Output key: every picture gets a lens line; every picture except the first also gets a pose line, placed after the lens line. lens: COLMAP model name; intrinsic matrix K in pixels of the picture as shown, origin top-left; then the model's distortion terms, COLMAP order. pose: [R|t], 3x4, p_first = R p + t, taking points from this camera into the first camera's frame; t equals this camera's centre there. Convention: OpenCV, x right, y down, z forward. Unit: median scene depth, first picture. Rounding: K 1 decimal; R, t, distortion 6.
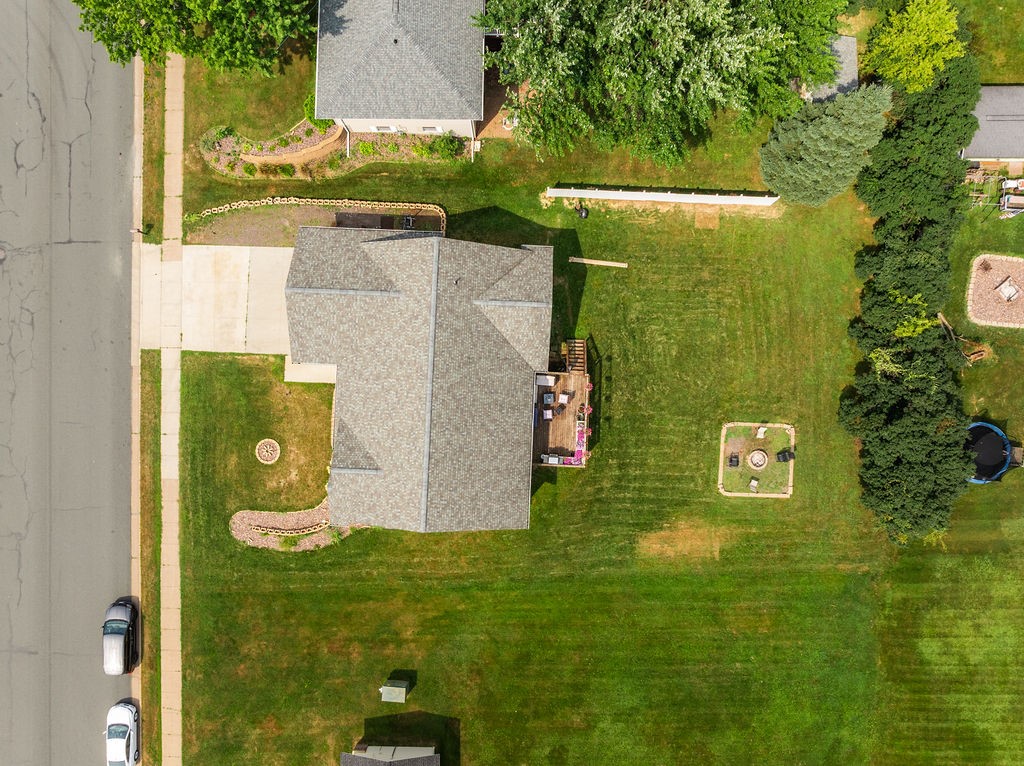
lens RADIAL K [[718.6, 0, 512.0], [0, 718.6, 383.0], [0, 0, 1]] dist [-0.041670, -0.000862]
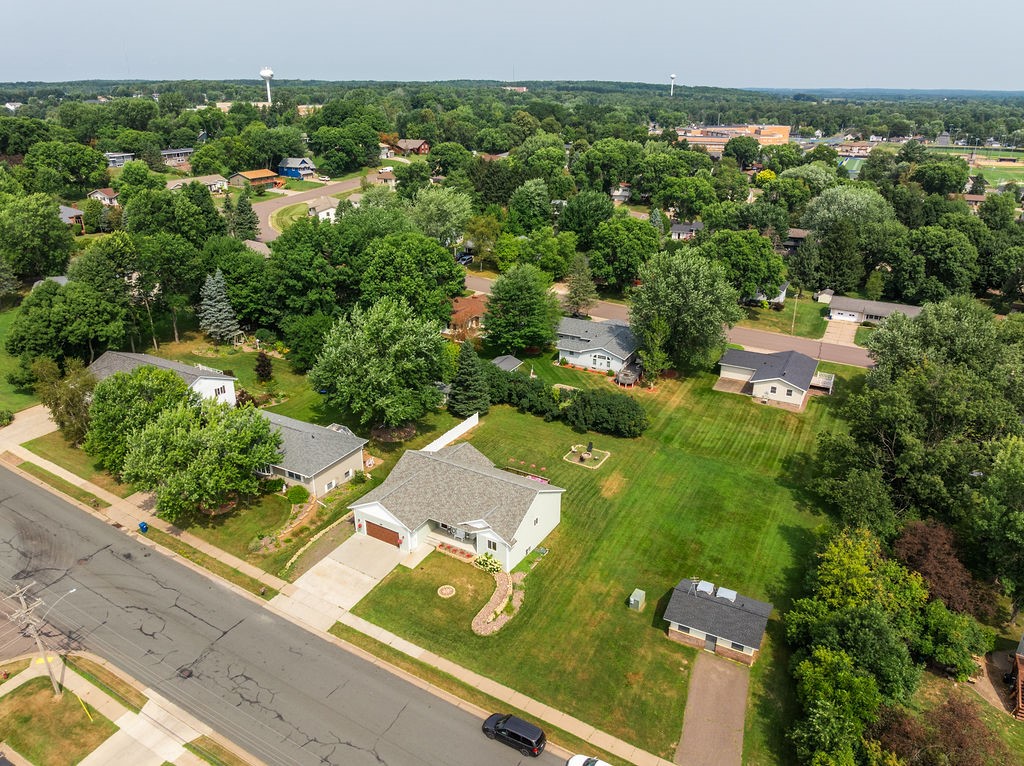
lens RADIAL K [[718.6, 0, 512.0], [0, 718.6, 383.0], [0, 0, 1]] dist [-0.041670, -0.000862]
pose [[0.470964, -0.333502, 0.816682, -1.291946], [0.881602, 0.210640, -0.422385, 0.717765], [-0.031160, 0.918917, 0.393219, 0.051002]]
